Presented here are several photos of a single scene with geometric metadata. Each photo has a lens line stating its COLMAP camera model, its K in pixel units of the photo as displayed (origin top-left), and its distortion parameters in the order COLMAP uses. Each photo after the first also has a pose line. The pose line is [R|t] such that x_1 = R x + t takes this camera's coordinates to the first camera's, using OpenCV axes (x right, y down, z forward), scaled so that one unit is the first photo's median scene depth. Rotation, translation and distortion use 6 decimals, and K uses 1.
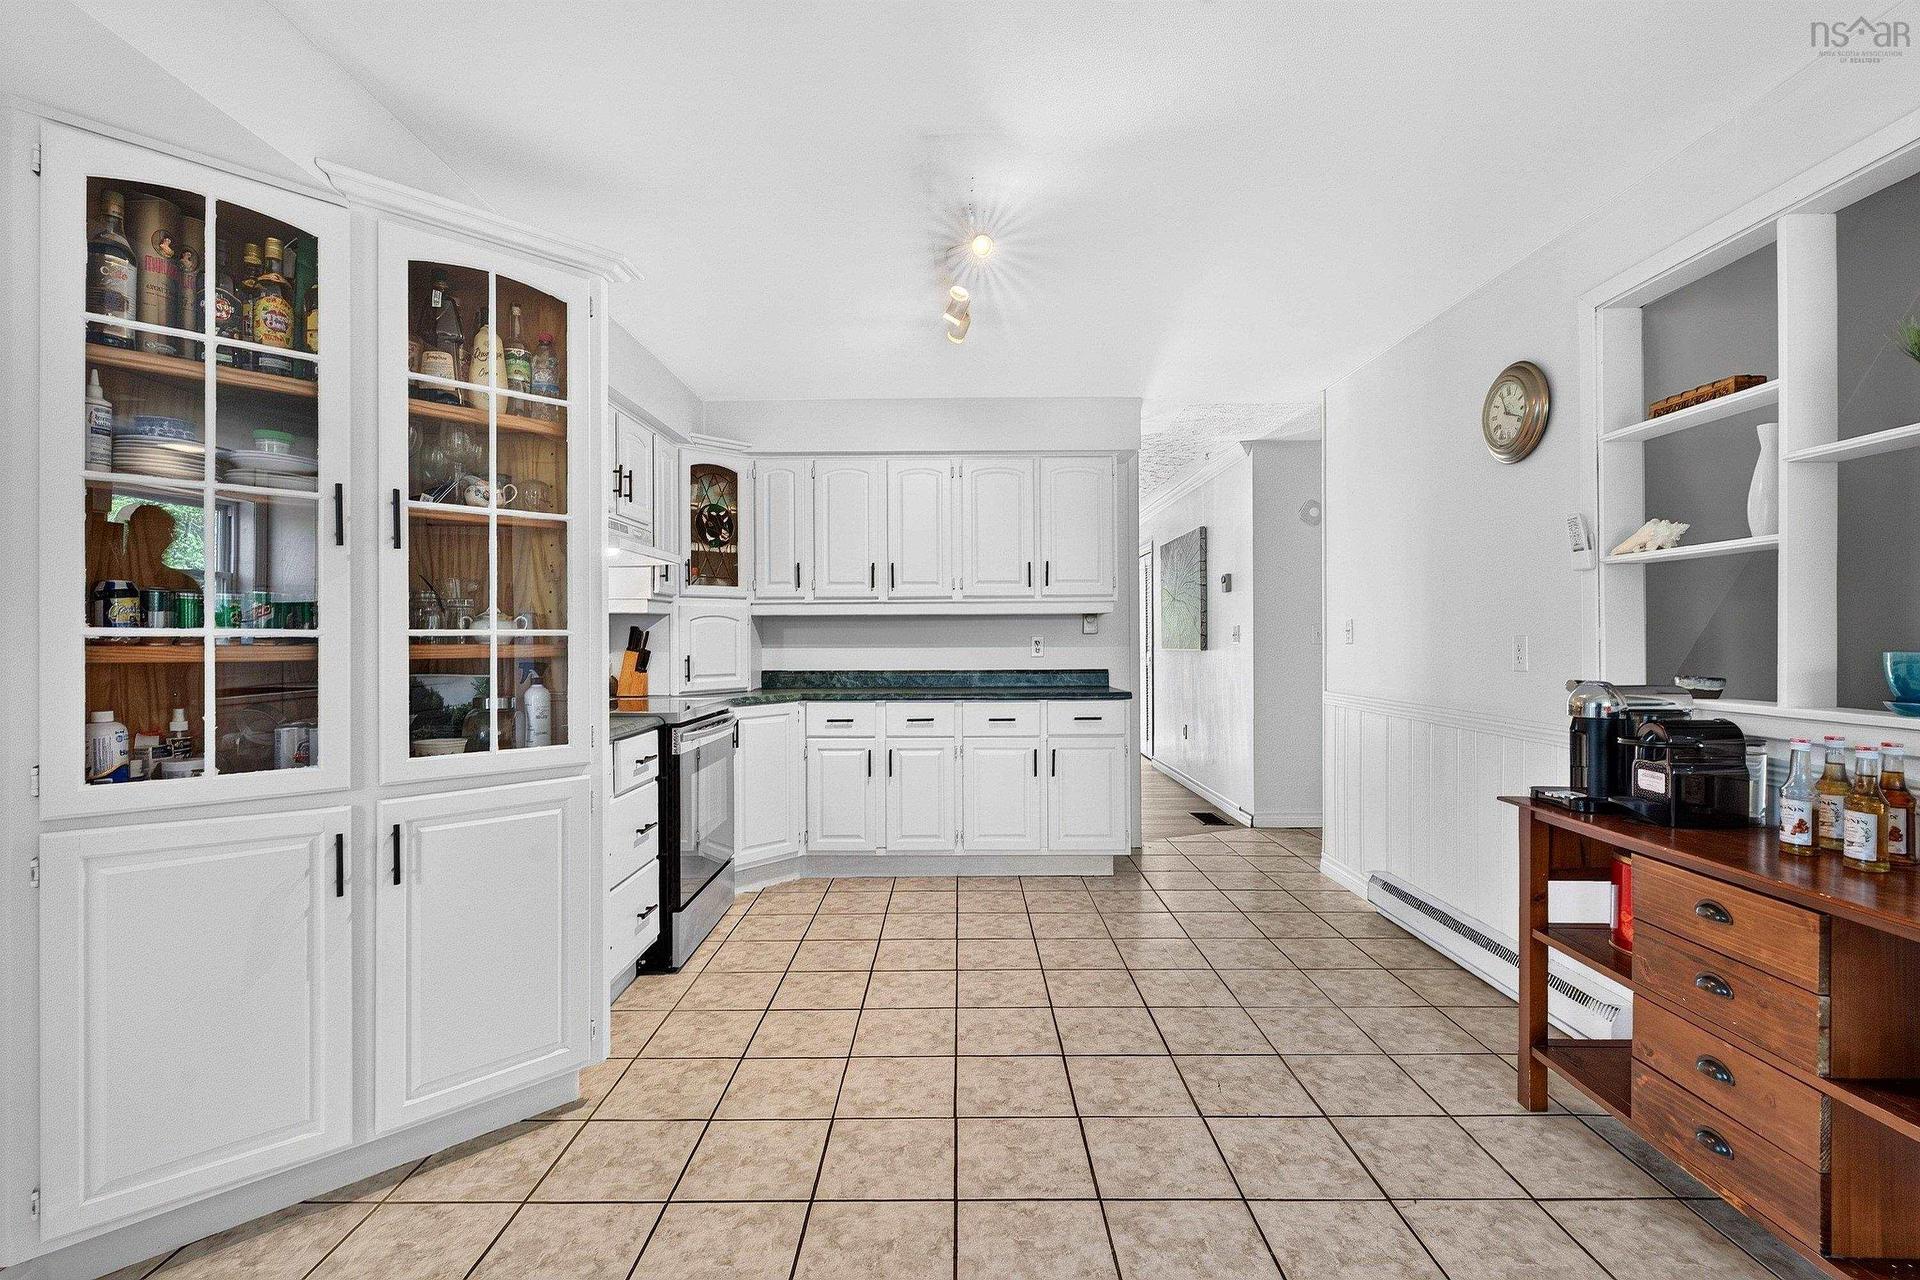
lens RADIAL K [[835.5, 0, 960.6], [0, 835.5, 645.0], [0, 0, 1]] dist [-0.000094, -0.002703]
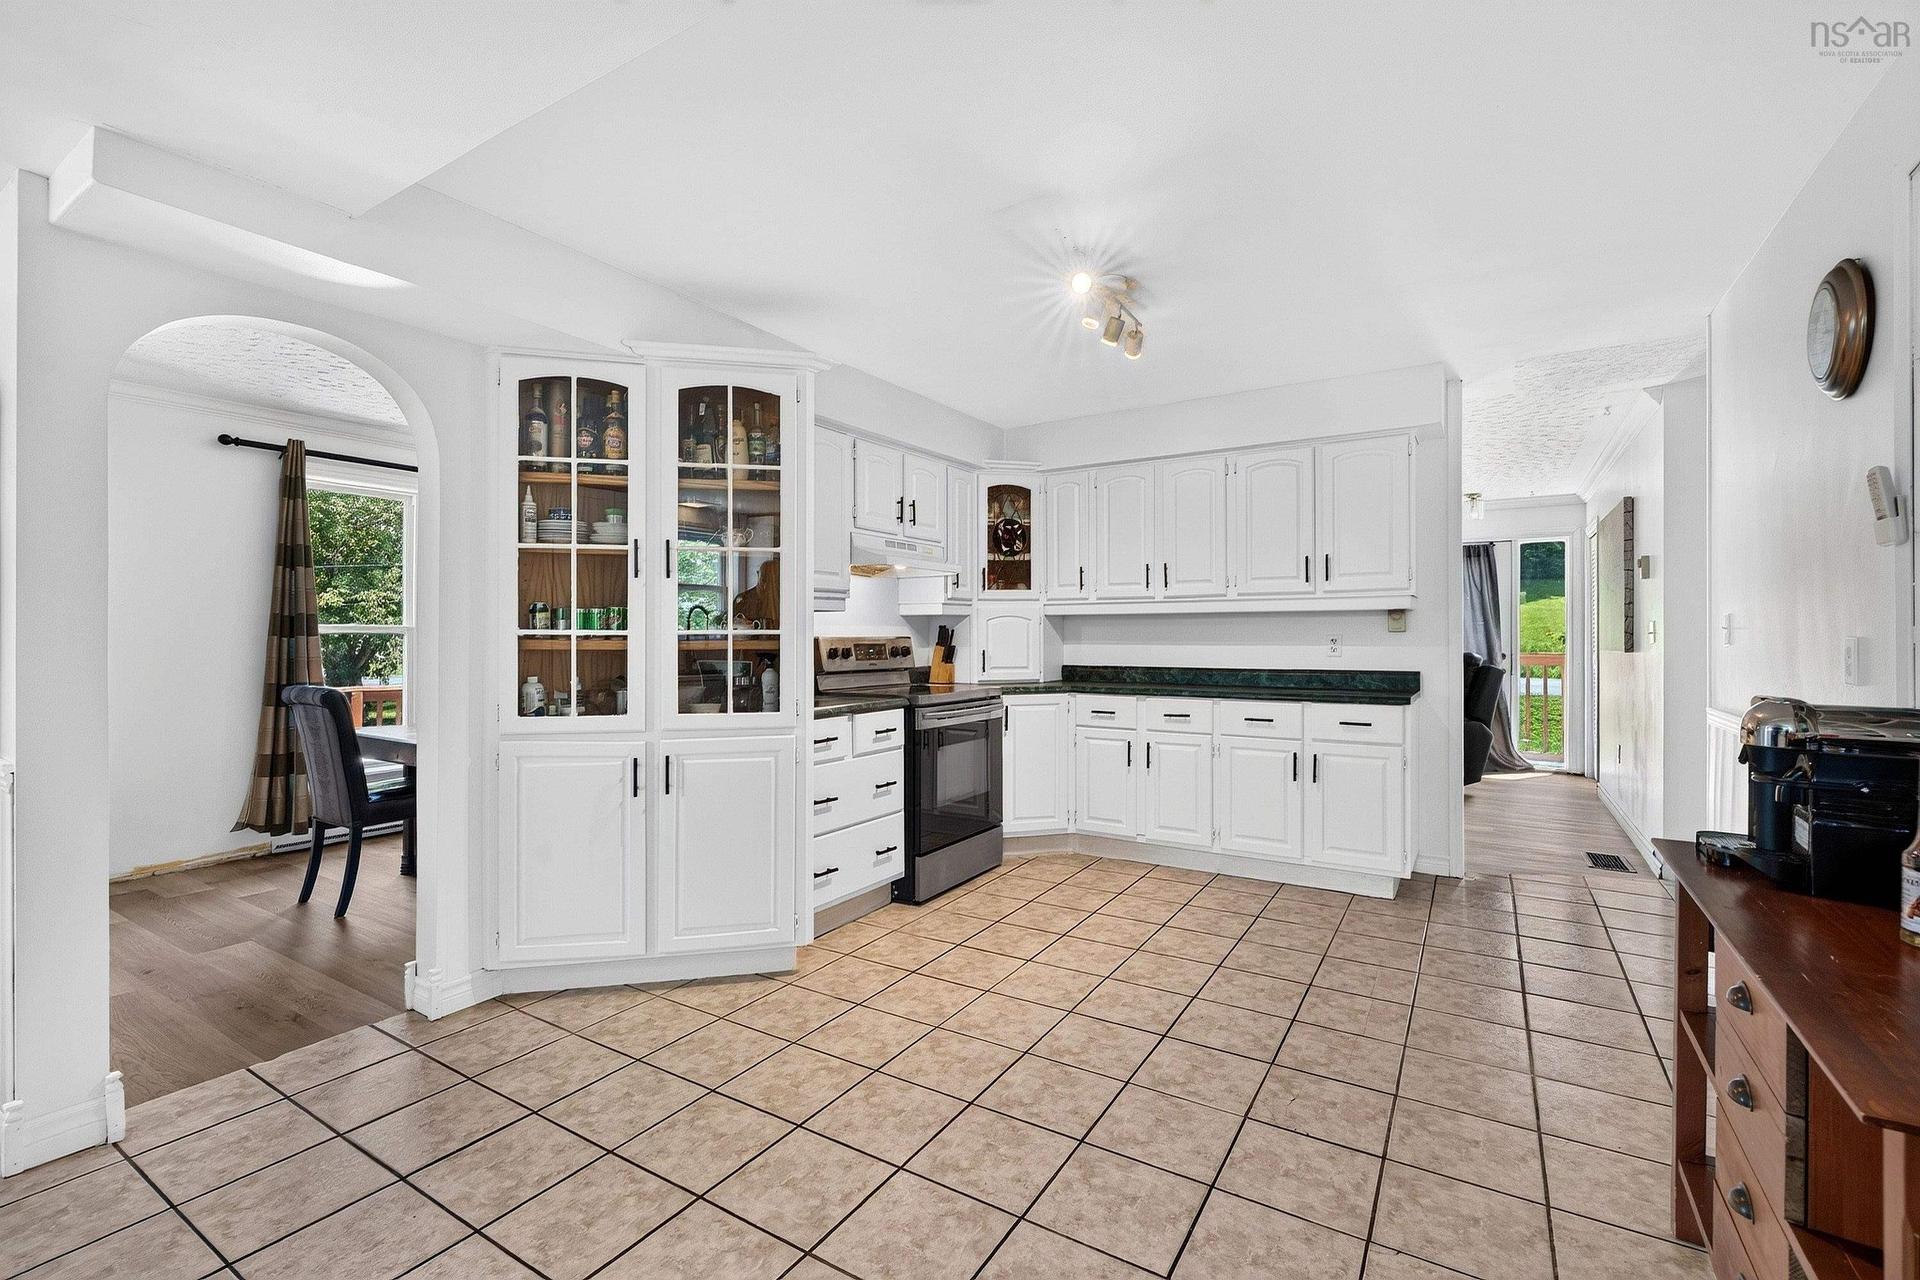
lens RADIAL K [[835.5, 0, 960.6], [0, 835.5, 645.0], [0, 0, 1]] dist [-0.000094, -0.002703]
pose [[0.848720, 0.008988, -0.528765, 0.365783], [-0.006476, 0.999957, 0.006603, -0.002979], [0.528802, -0.002180, 0.848742, -0.018195]]
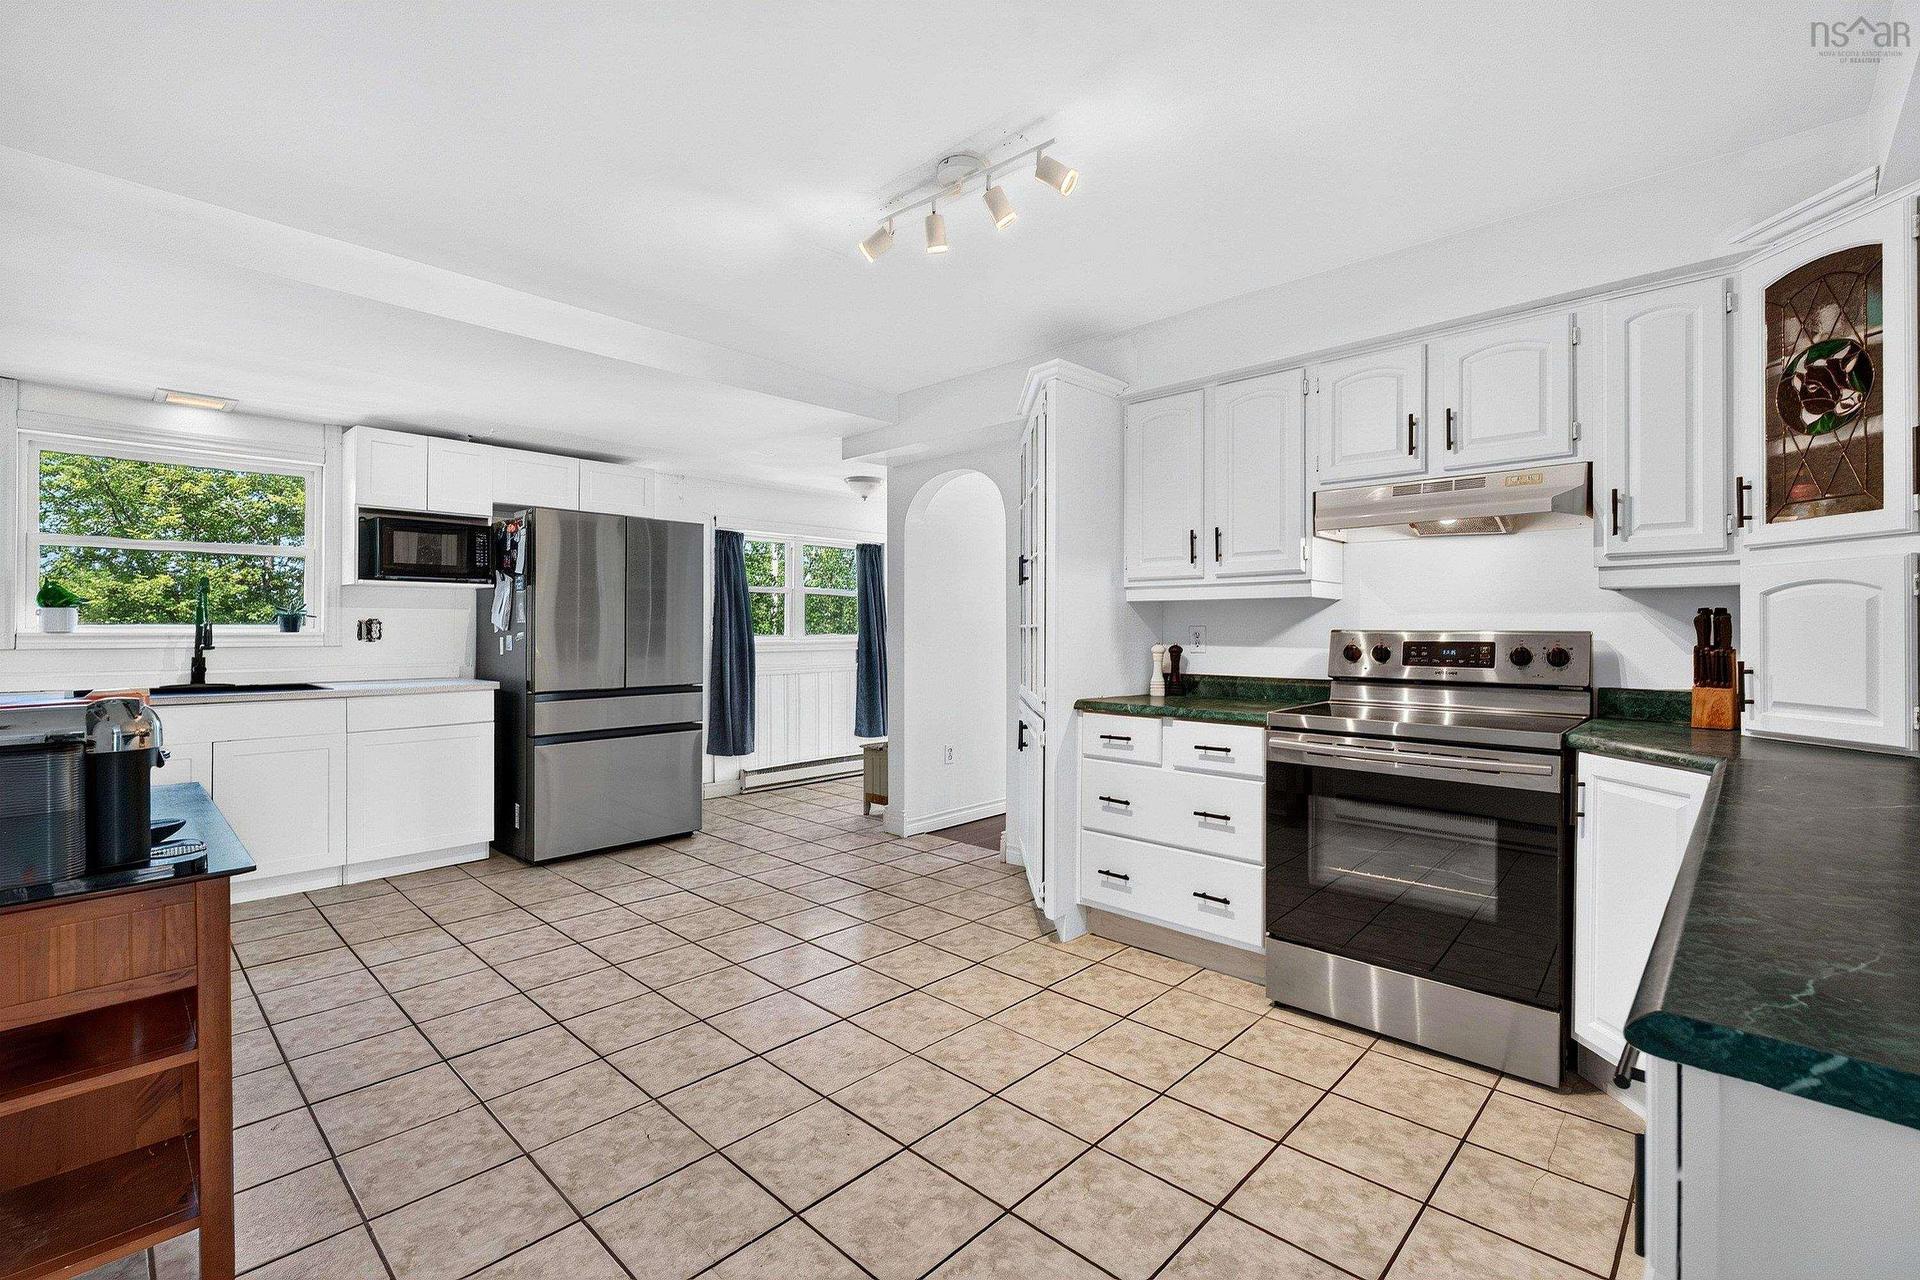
lens RADIAL K [[838.2, 0, 958.3], [0, 838.2, 643.0], [0, 0, 1]] dist [-0.000801, -0.000217]
pose [[-0.690594, 0.015398, -0.723079, 0.537106], [-0.000981, 0.999752, 0.022226, -0.014586], [0.723242, 0.016058, -0.690408, 1.380082]]
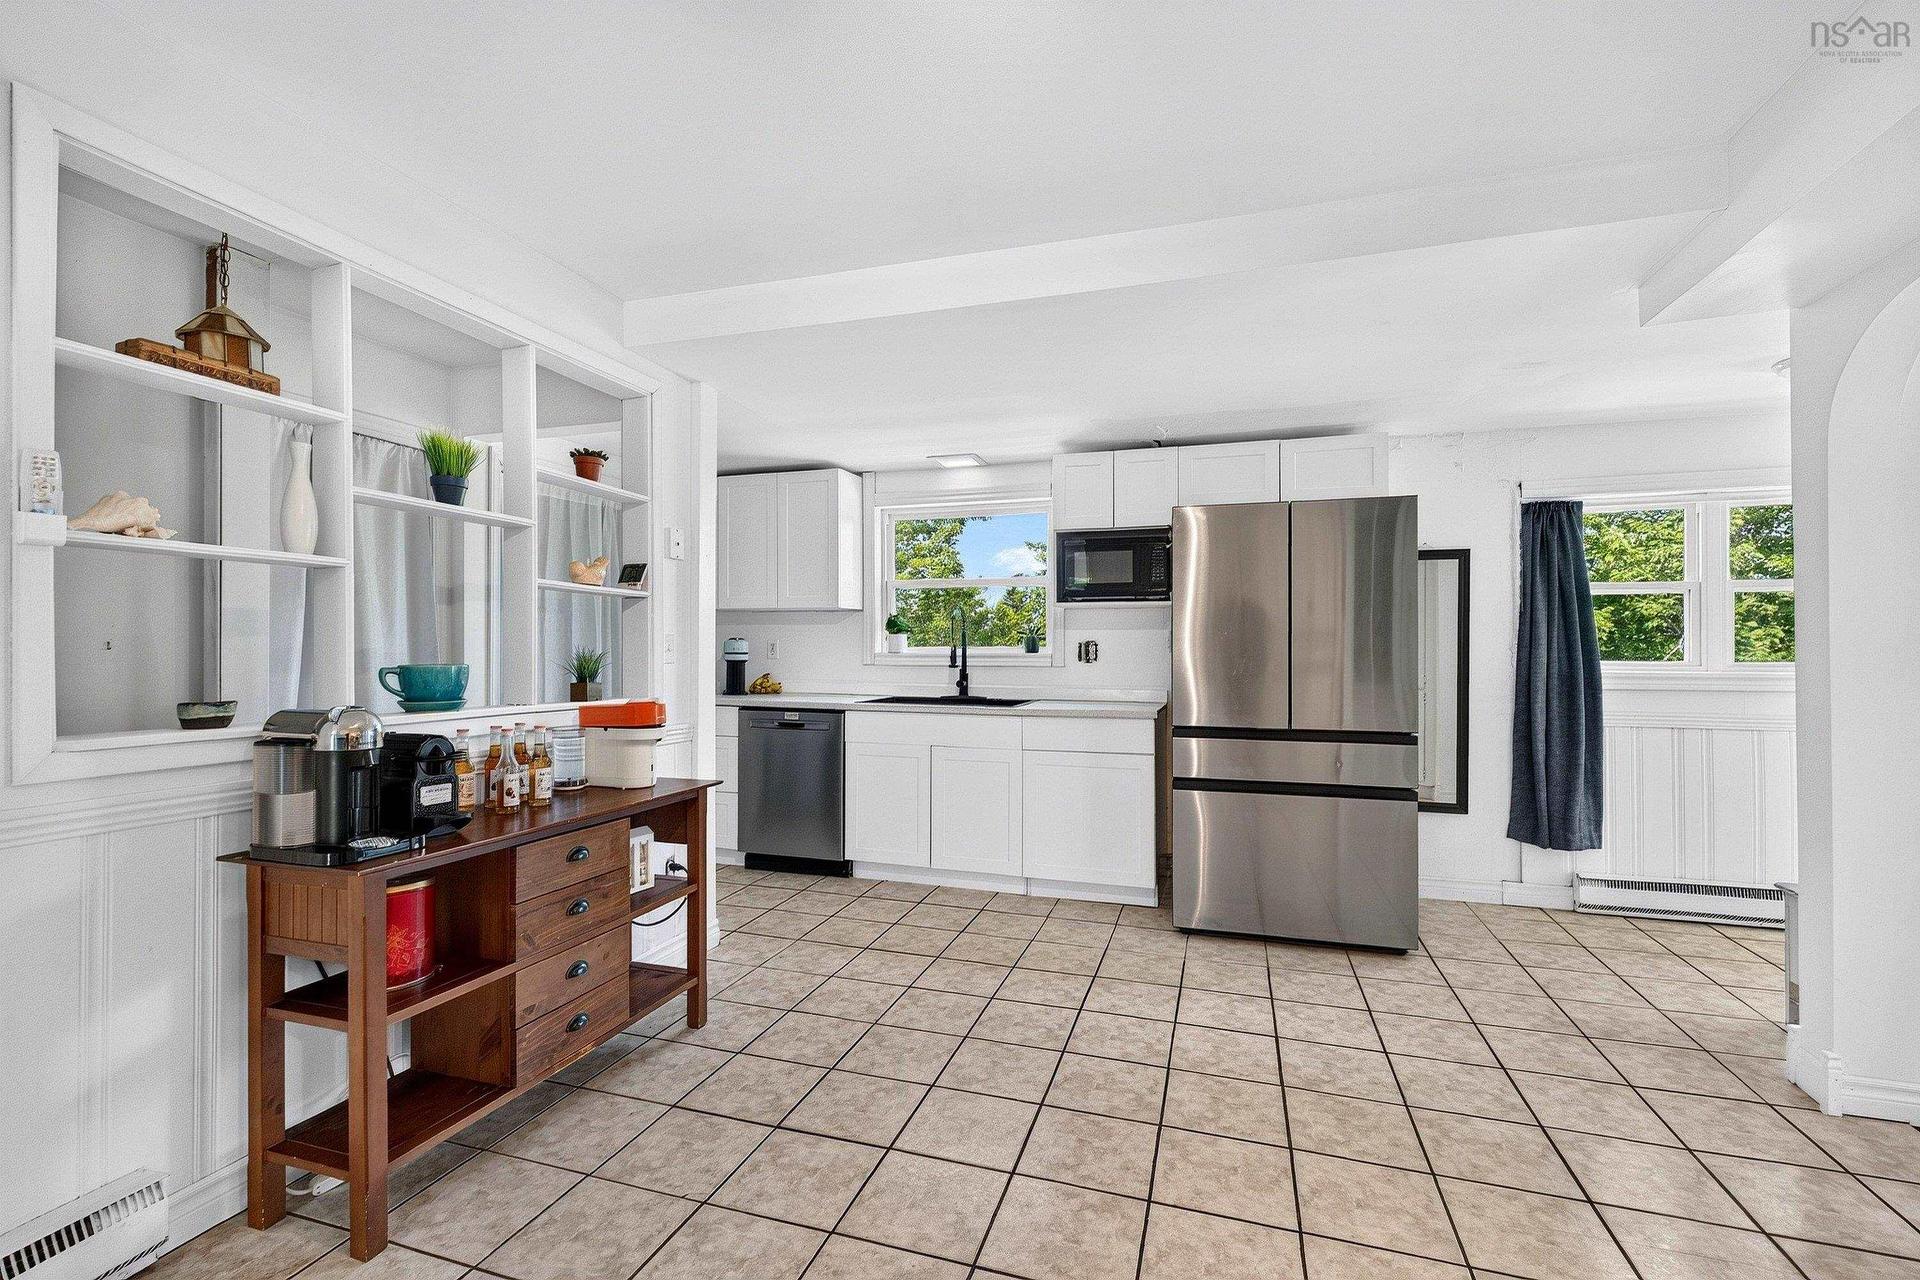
lens RADIAL K [[835.5, 0, 960.6], [0, 835.5, 645.0], [0, 0, 1]] dist [-0.000094, -0.002703]
pose [[-0.950744, 0.003191, 0.309961, -0.064268], [0.002508, 0.999993, -0.002602, -0.011833], [-0.309967, -0.001696, -0.950746, 1.120012]]
